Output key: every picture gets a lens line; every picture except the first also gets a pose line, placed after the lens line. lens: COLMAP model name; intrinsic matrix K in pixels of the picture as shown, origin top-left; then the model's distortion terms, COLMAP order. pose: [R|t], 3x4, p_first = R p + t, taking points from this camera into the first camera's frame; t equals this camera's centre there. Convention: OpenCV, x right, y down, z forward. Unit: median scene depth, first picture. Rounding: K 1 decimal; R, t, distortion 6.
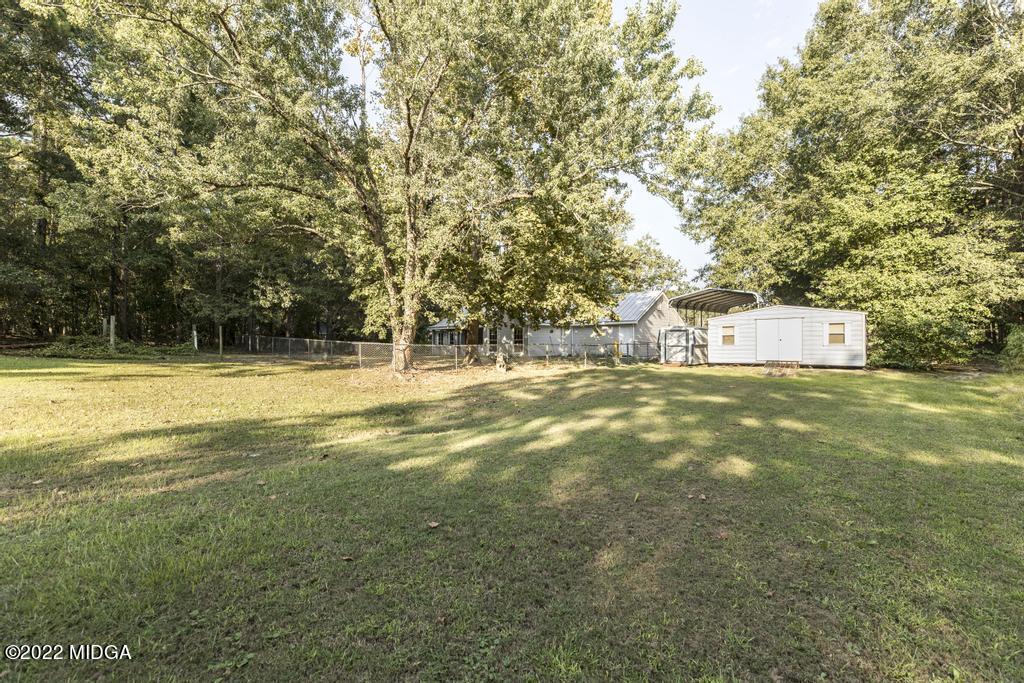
lens RADIAL K [[450.5, 0, 512.0], [0, 450.5, 341.5], [0, 0, 1]] dist [0.035917, 0.000124]
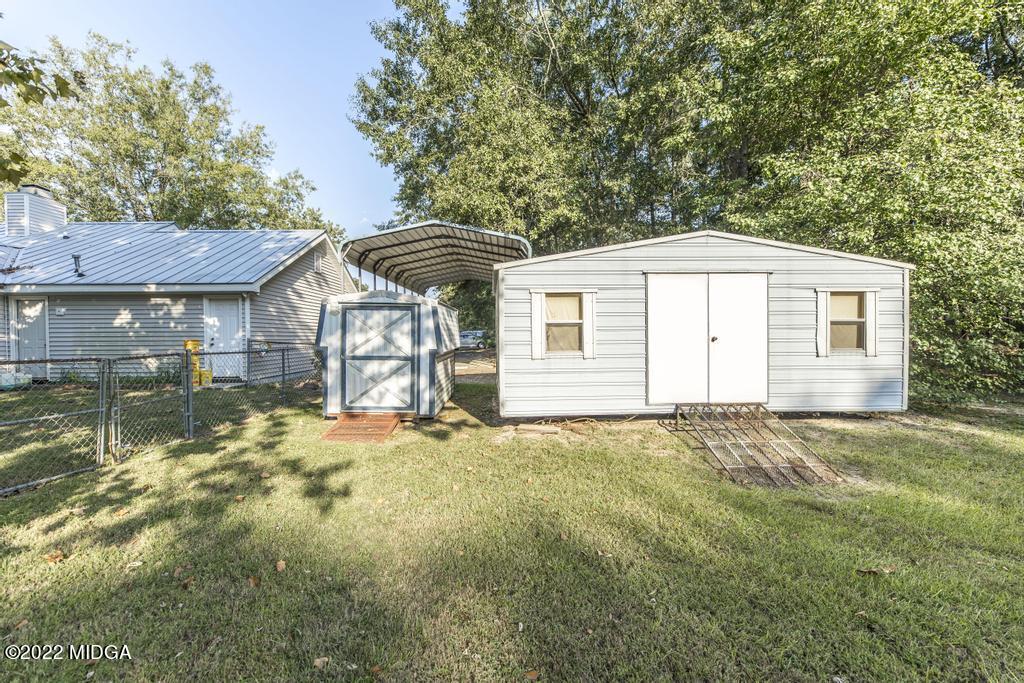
lens RADIAL K [[419.3, 0, 507.7], [0, 419.3, 338.5], [0, 0, 1]] dist [0.000705, 0.000015]
pose [[0.734098, 0.000742, 0.679043, 0.235473], [-0.004643, 0.999982, 0.003927, -0.003313], [-0.679027, -0.006036, 0.734088, 0.738432]]
